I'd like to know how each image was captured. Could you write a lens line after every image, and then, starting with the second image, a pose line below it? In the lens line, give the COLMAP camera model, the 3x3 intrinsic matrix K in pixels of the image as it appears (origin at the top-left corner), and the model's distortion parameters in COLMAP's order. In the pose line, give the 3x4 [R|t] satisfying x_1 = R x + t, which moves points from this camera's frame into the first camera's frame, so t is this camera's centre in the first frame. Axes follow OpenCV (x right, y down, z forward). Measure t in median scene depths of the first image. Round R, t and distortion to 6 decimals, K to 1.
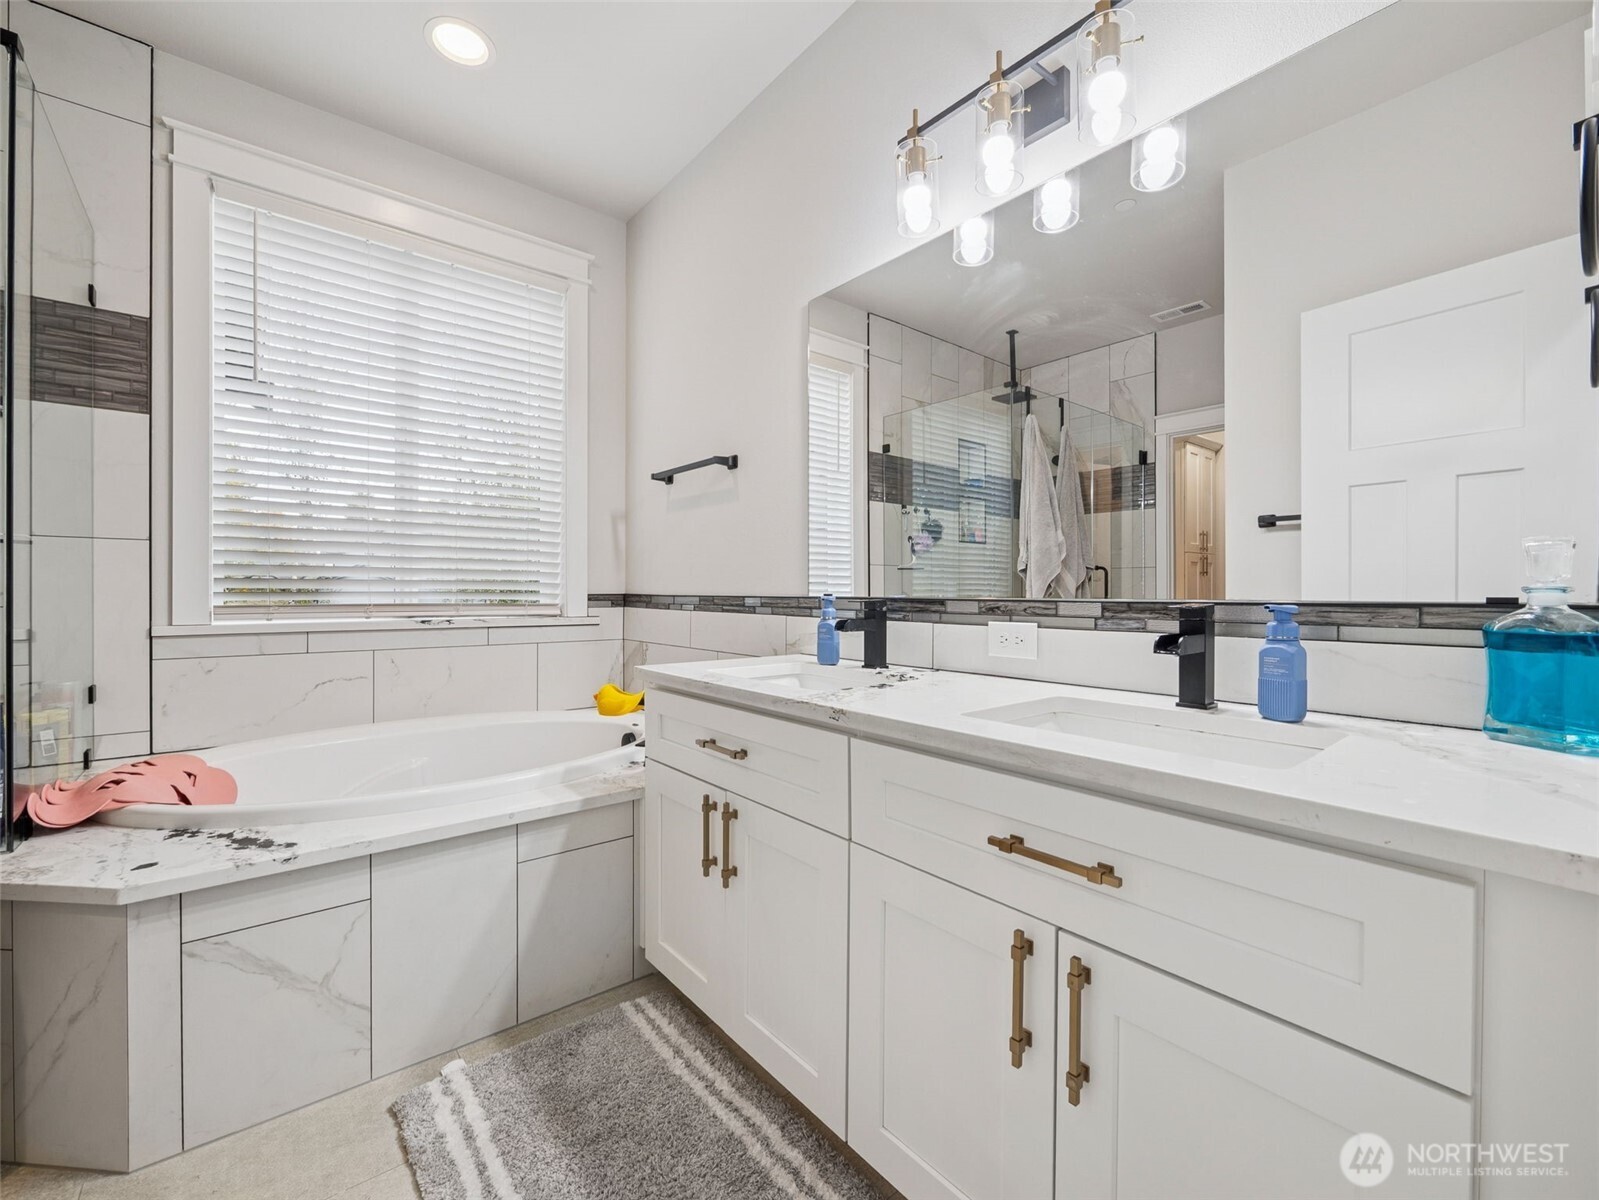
lens RADIAL K [[677.8, 0, 792.0], [0, 677.8, 593.9], [0, 0, 1]] dist [-0.000083, -0.000412]
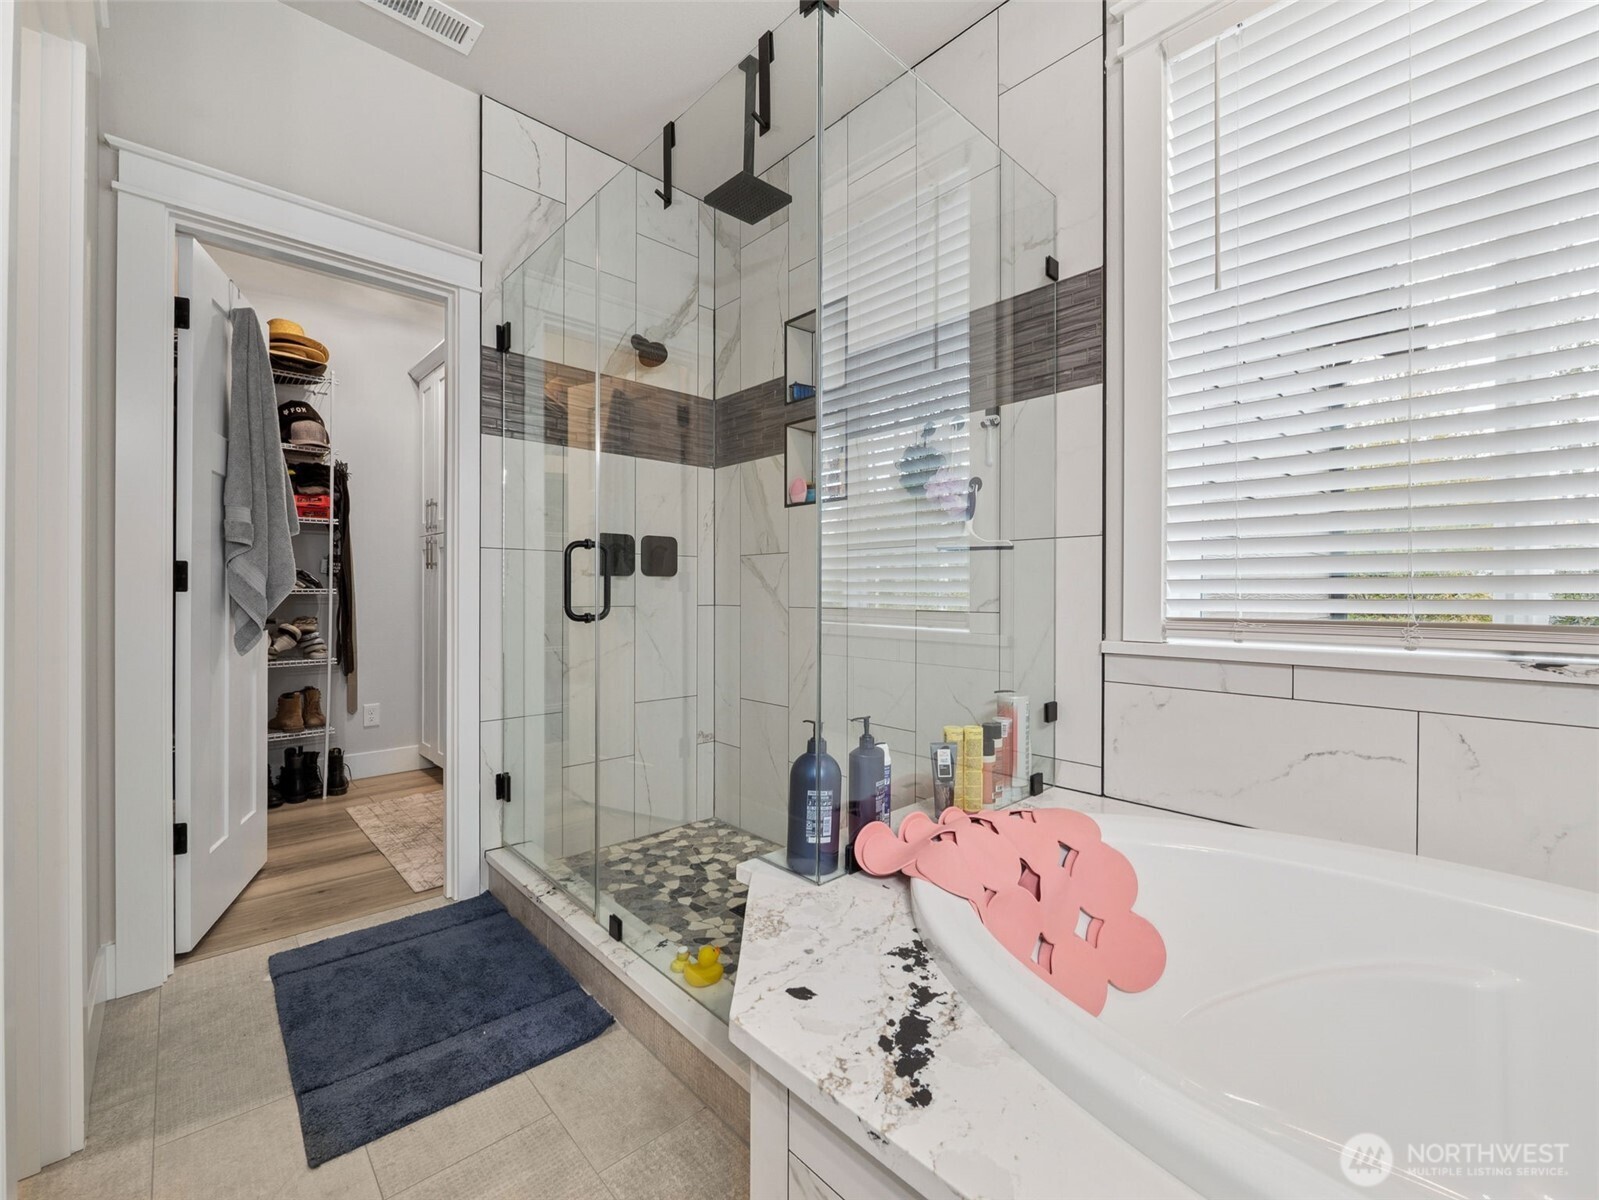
lens RADIAL K [[677.8, 0, 792.0], [0, 677.8, 593.9], [0, 0, 1]] dist [-0.000083, -0.000412]
pose [[0.075155, -0.001817, -0.997170, -0.163781], [-0.004731, 0.999986, -0.002179, -0.005178], [0.997161, 0.004881, 0.075146, 0.593526]]
